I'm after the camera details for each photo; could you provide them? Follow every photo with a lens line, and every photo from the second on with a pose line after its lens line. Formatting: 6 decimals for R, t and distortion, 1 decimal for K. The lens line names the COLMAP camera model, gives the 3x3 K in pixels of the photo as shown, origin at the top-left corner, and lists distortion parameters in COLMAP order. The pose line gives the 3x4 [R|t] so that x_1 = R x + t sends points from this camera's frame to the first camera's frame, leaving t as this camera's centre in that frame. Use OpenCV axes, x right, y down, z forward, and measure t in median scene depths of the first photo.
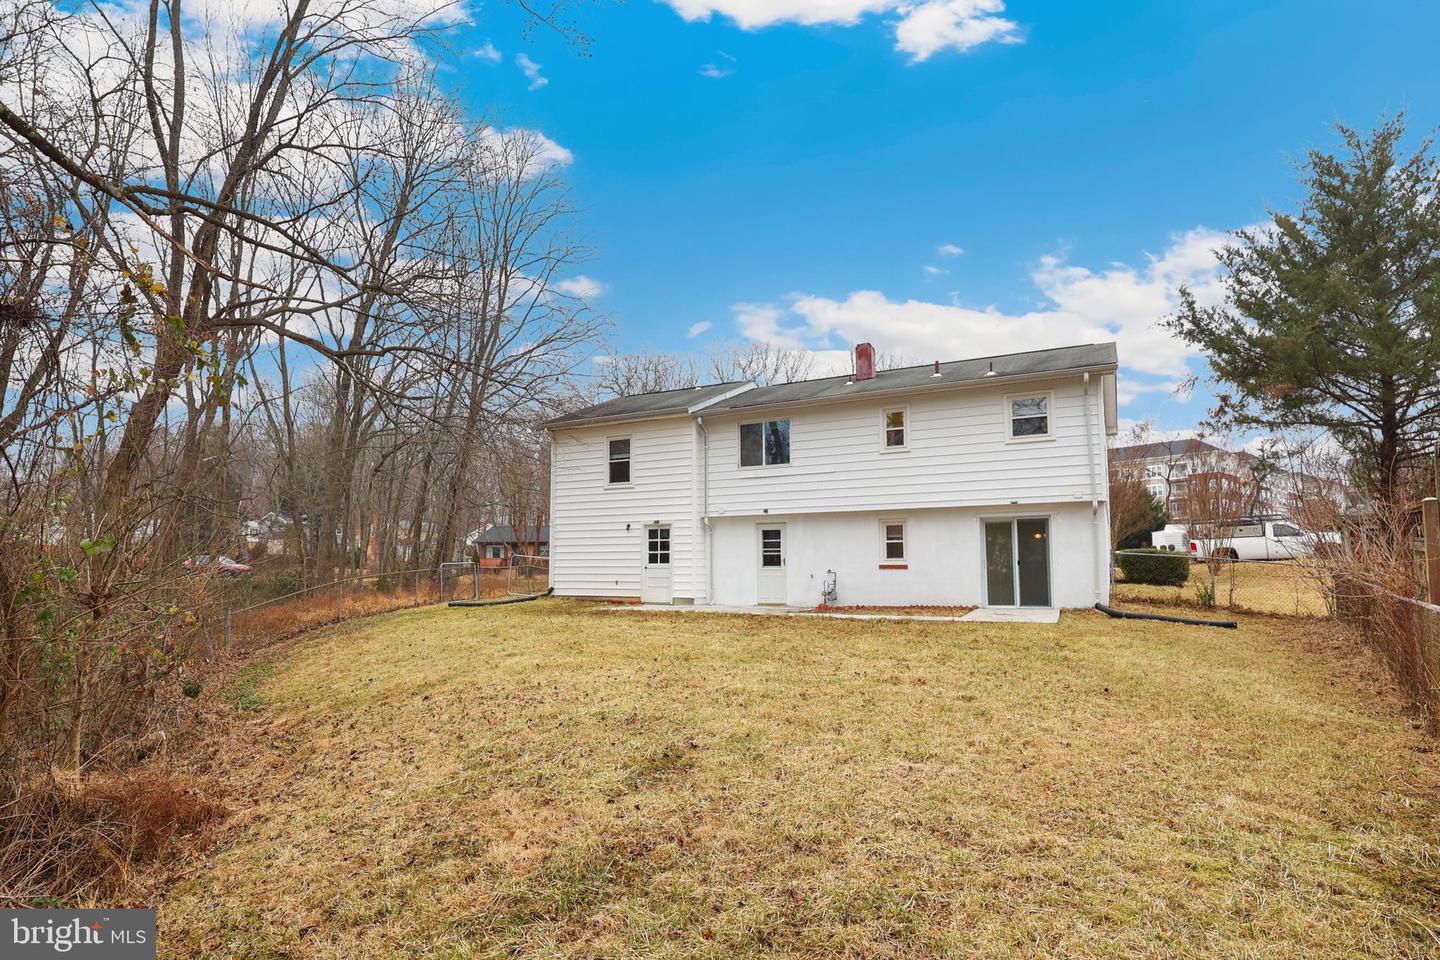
lens RADIAL K [[584.2, 0, 726.0], [0, 584.2, 464.7], [0, 0, 1]] dist [-0.000636, -0.000108]
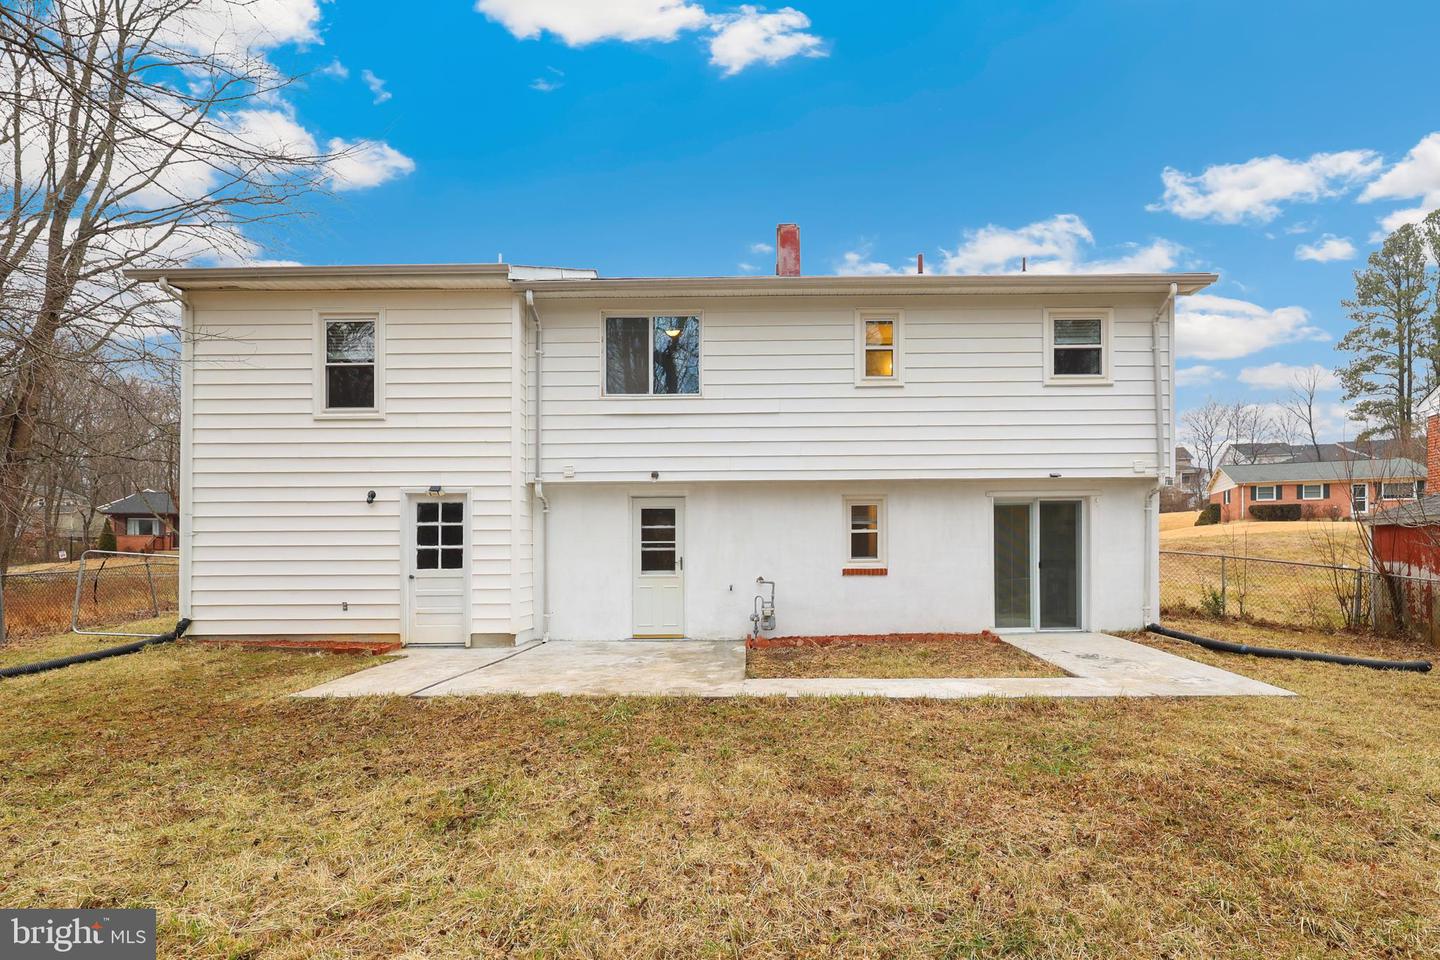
lens RADIAL K [[589.5, 0, 719.6], [0, 589.5, 511.2], [0, 0, 1]] dist [-0.009167, 0.000027]
pose [[0.922111, 0.018408, 0.386486, -0.089821], [-0.062980, 0.992687, 0.102983, 0.049894], [-0.381764, -0.119302, 0.916528, 0.439883]]
